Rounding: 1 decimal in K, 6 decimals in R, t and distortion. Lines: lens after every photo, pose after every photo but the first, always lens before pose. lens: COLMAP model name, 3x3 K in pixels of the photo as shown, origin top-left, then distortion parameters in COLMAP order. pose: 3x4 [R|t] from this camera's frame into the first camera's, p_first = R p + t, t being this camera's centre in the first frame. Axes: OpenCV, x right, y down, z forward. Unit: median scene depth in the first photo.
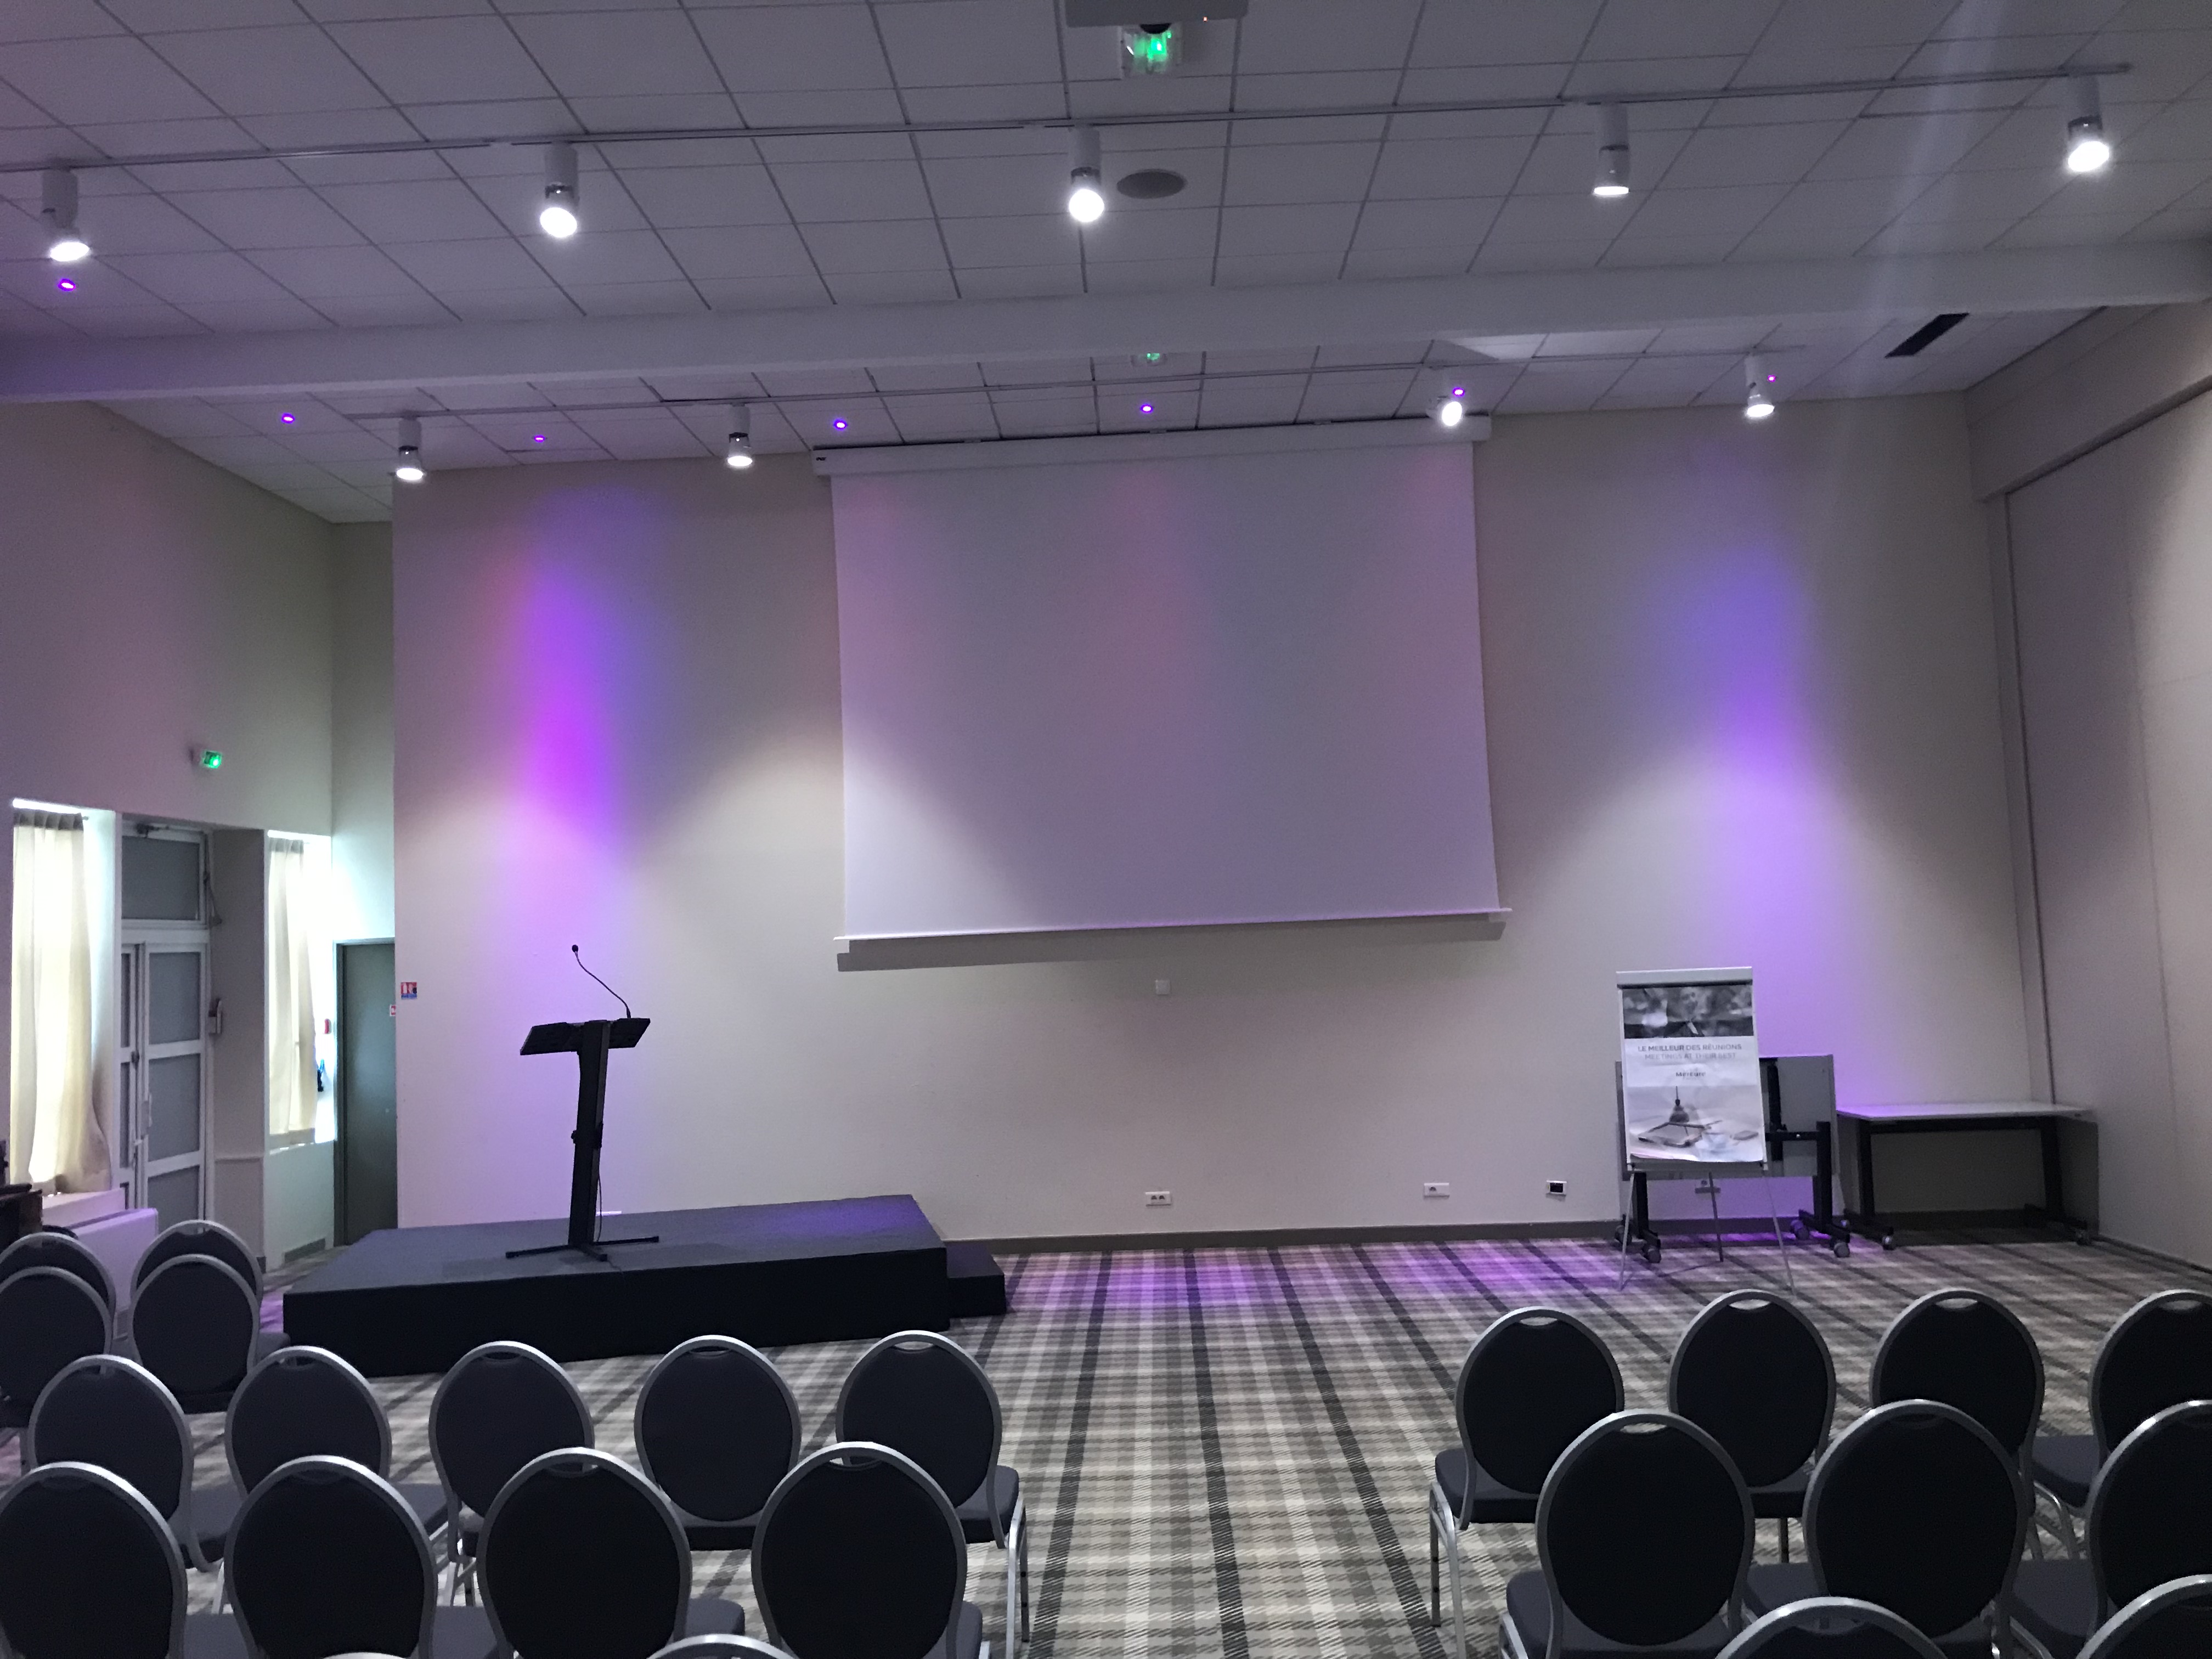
lens RADIAL K [[1812.7, 0, 1116.9], [0, 1812.7, 841.1], [0, 0, 1]] dist [0.051406, -0.073295]
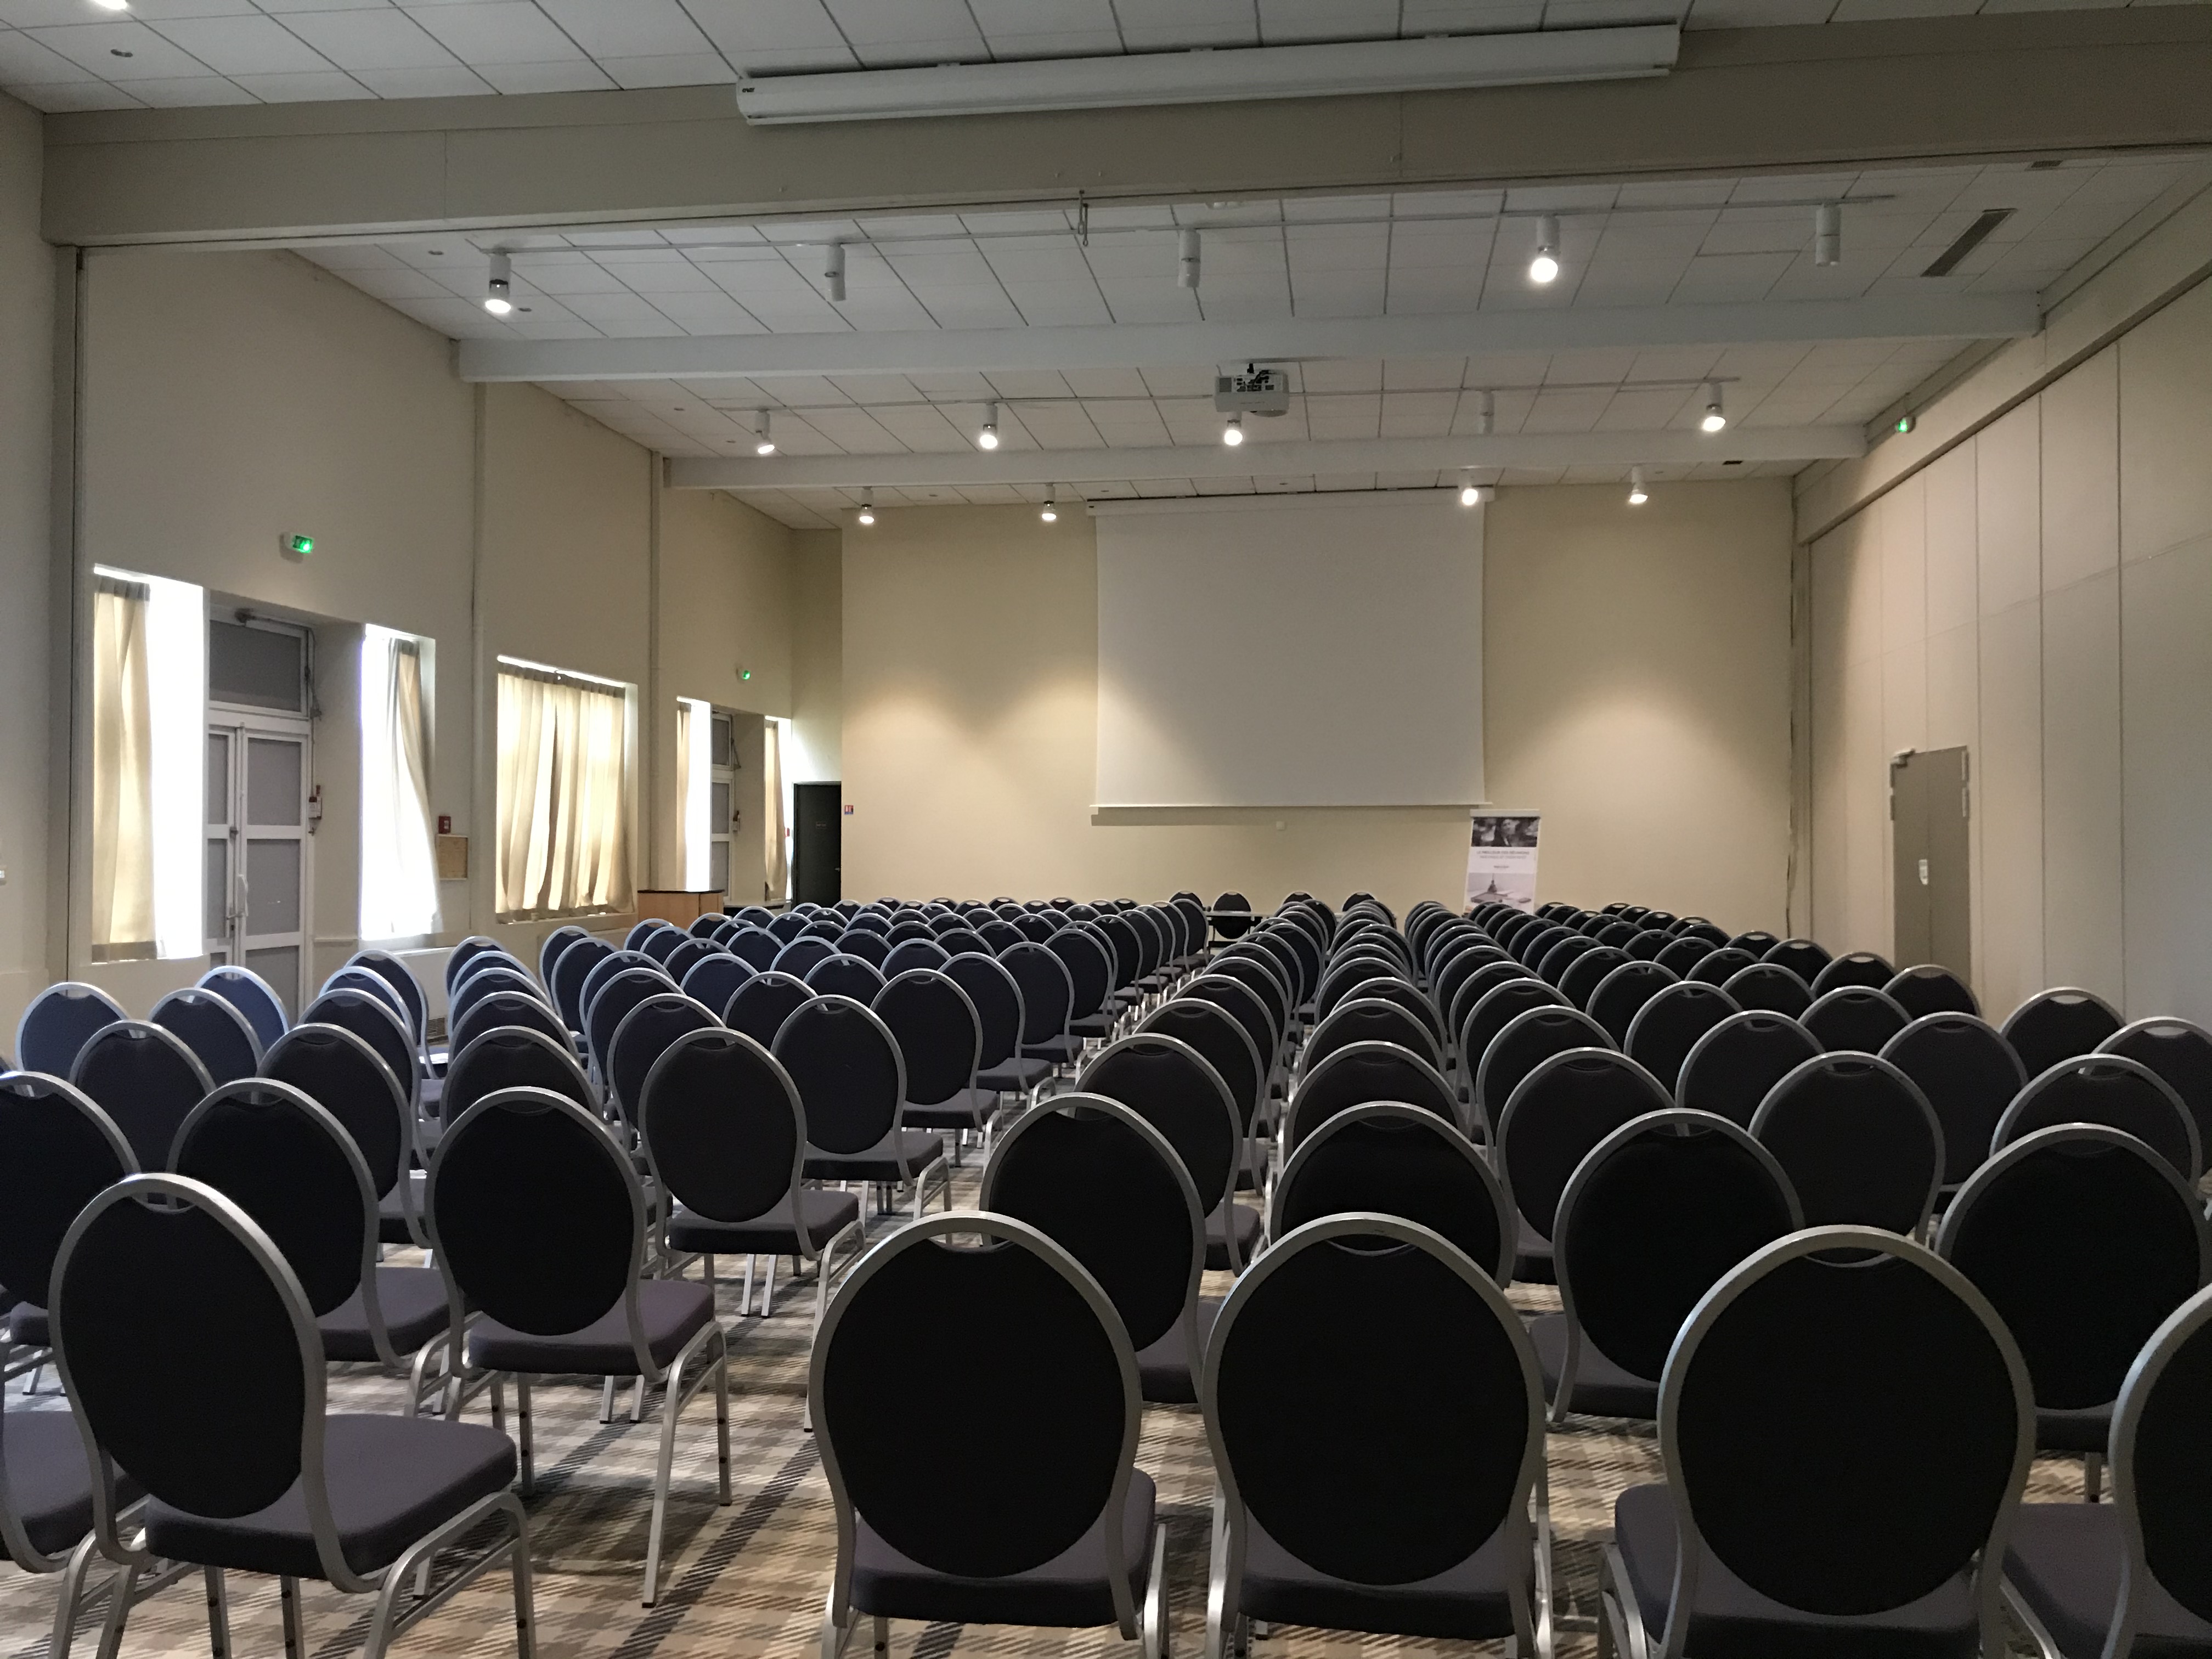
lens RADIAL K [[1935.9, 0, 1111.7], [0, 1935.9, 821.6], [0, 0, 1]] dist [-0.020128, -0.003344]
pose [[0.993255, 0.039841, -0.108890, 0.073908], [-0.034733, 0.998223, 0.048411, -0.006468], [0.110626, -0.044302, 0.992874, -0.914782]]
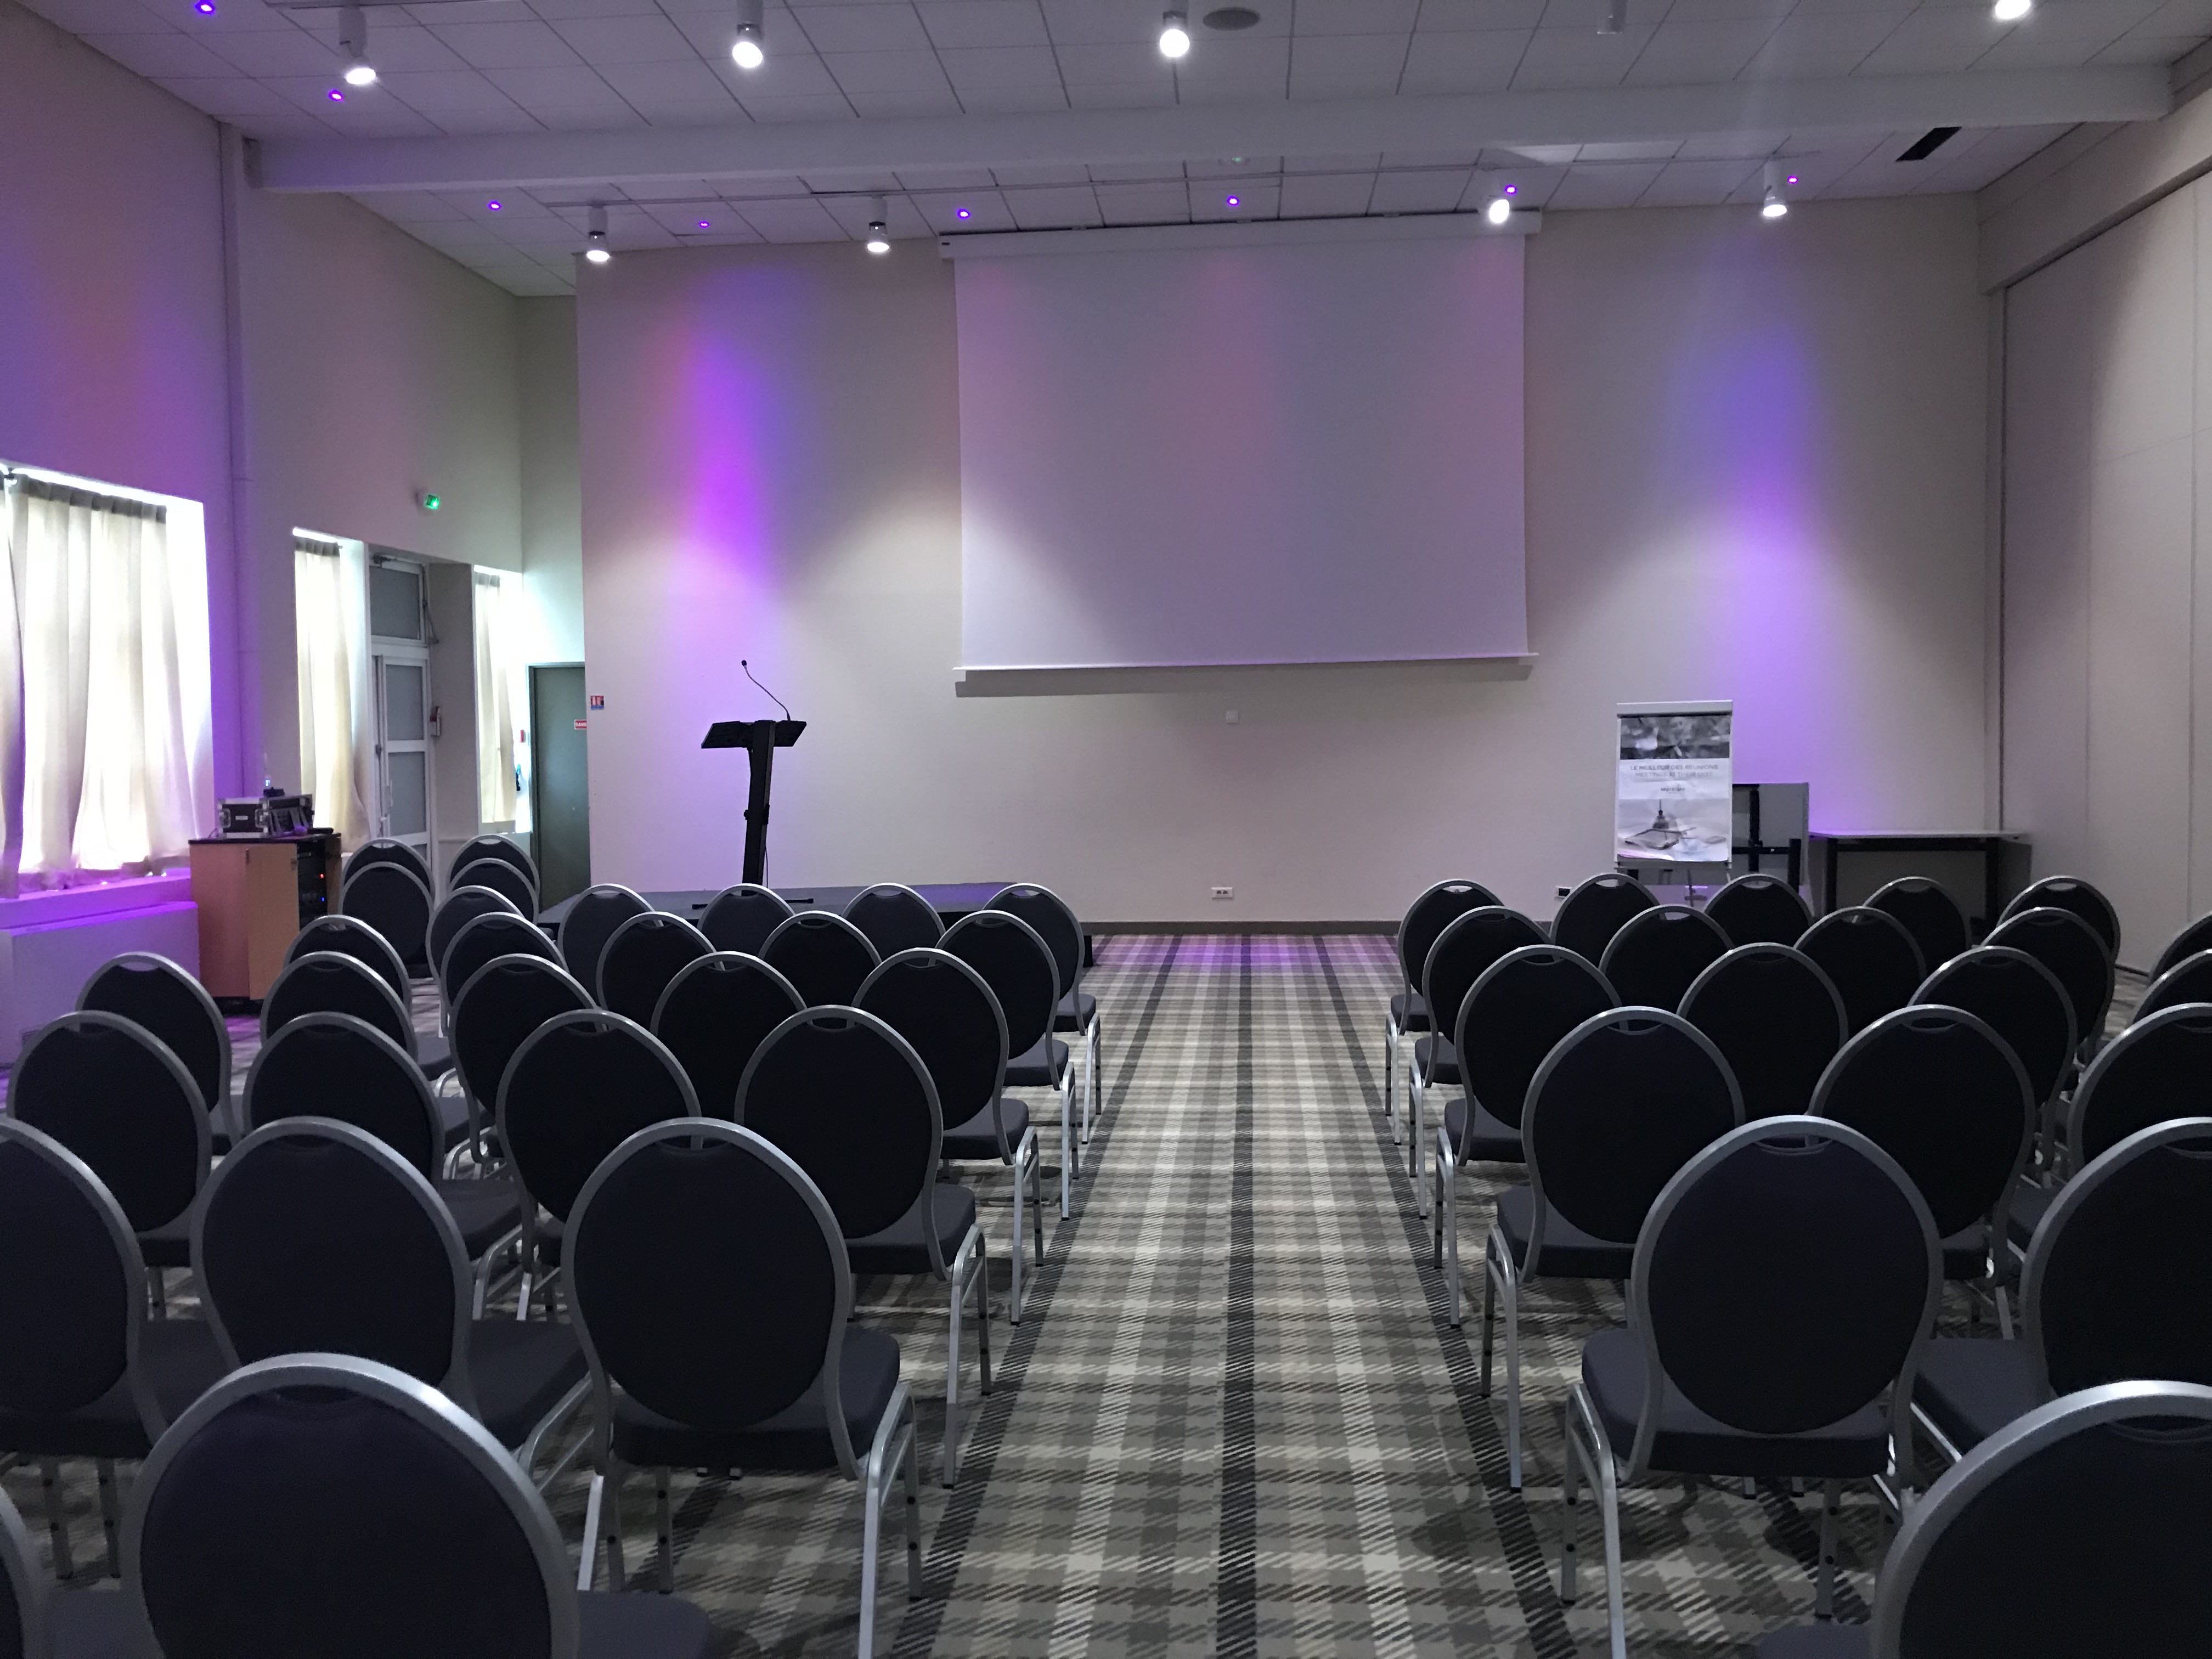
lens RADIAL K [[1812.7, 0, 1112.0], [0, 1812.7, 812.4], [0, 0, 1]] dist [0.051406, -0.073295]
pose [[0.998072, 0.027379, -0.055694, 0.015539], [-0.021463, 0.994328, 0.104167, 0.024820], [0.058230, -0.102771, 0.992999, -0.181268]]
